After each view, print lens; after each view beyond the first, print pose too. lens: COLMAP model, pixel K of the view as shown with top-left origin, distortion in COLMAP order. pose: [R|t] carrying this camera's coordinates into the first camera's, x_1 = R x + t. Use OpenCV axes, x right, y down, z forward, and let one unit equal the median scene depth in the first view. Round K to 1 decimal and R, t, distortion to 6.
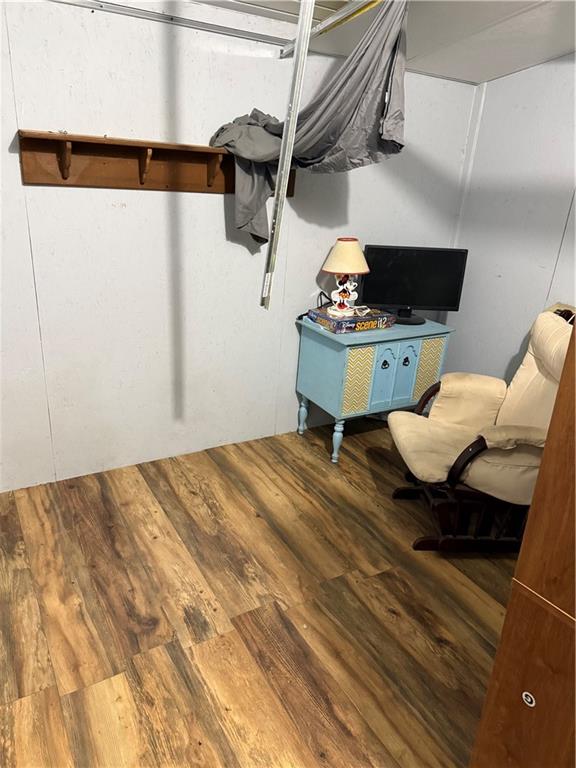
lens RADIAL K [[535.4, 0, 295.1], [0, 535.4, 399.9], [0, 0, 1]] dist [0.039856, -0.055029]
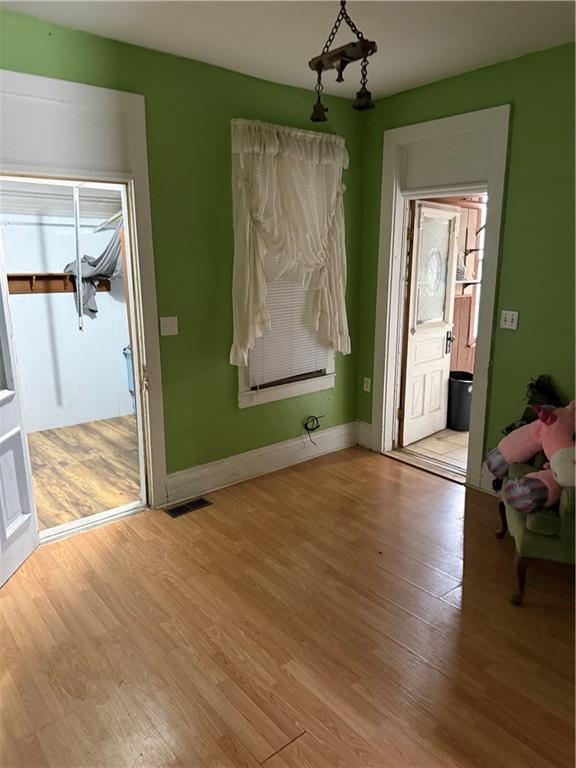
lens RADIAL K [[535.4, 0, 289.2], [0, 535.4, 379.9], [0, 0, 1]] dist [0.039856, -0.055029]
pose [[0.984365, -0.113748, 0.134491, 0.408786], [0.137668, 0.973127, -0.184582, 0.497981], [-0.109881, 0.200211, 0.973572, -1.177063]]
